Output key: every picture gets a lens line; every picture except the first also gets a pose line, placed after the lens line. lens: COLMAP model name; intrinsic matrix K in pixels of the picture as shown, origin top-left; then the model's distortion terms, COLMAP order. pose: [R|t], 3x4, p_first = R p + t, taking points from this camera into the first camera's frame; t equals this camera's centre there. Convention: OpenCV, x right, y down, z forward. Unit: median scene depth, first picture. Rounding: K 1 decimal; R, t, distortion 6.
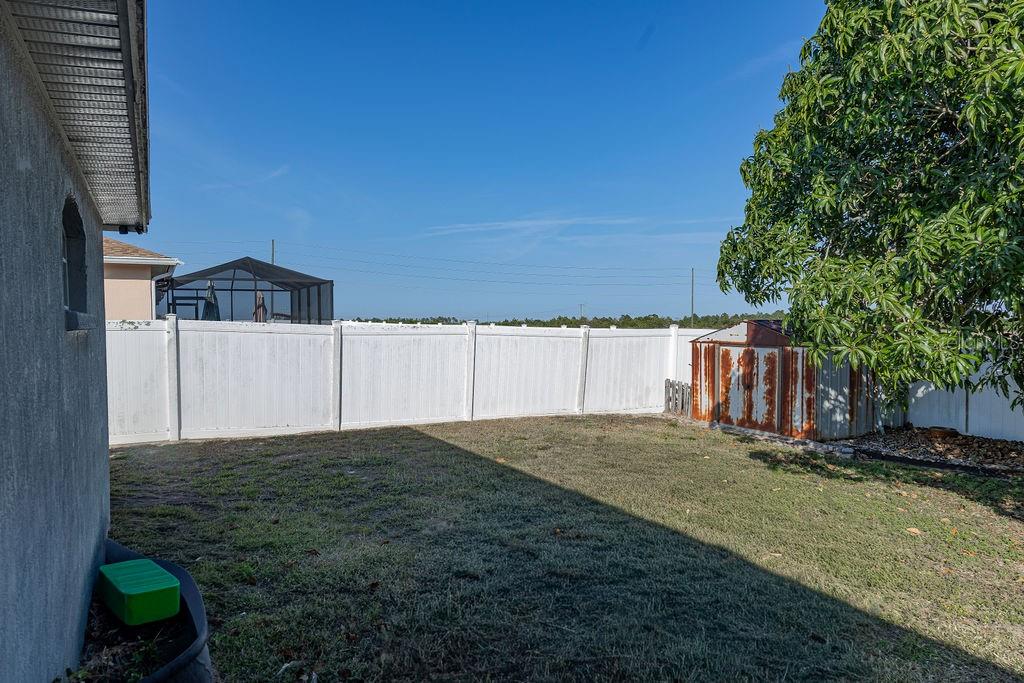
lens RADIAL K [[678.1, 0, 512.0], [0, 678.1, 341.5], [0, 0, 1]] dist [0.013826, 0.001007]
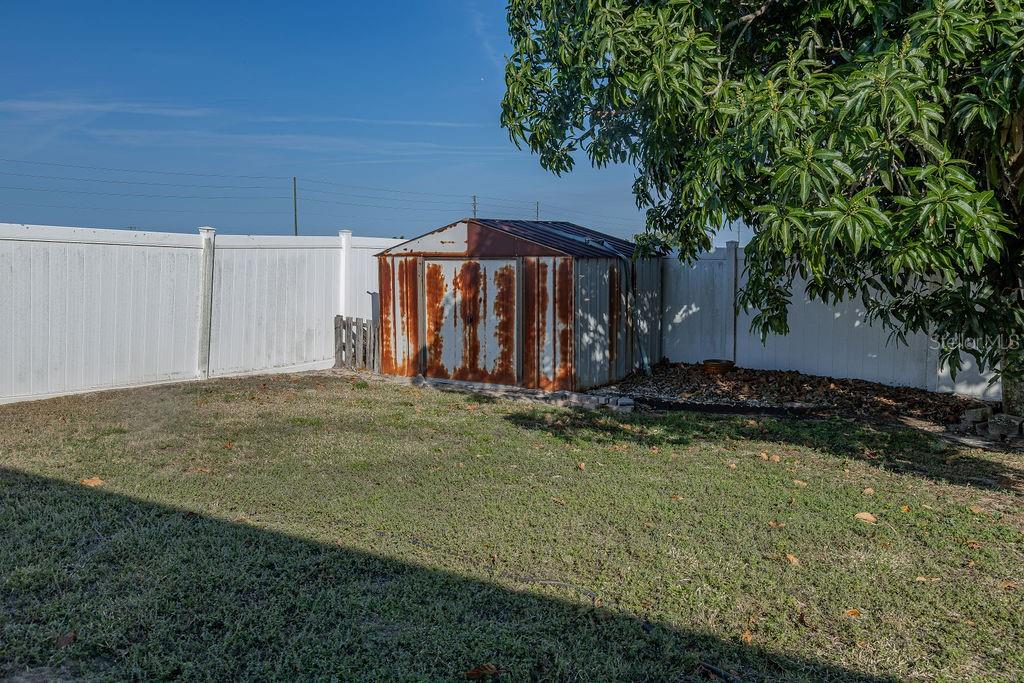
lens RADIAL K [[891.4, 0, 512.0], [0, 891.4, 341.5], [0, 0, 1]] dist [-0.009166, -0.000911]
pose [[0.875052, -0.052778, 0.481142, -0.042178], [0.019193, 0.997039, 0.074462, 0.025550], [-0.483648, -0.055923, 0.873474, 0.232883]]
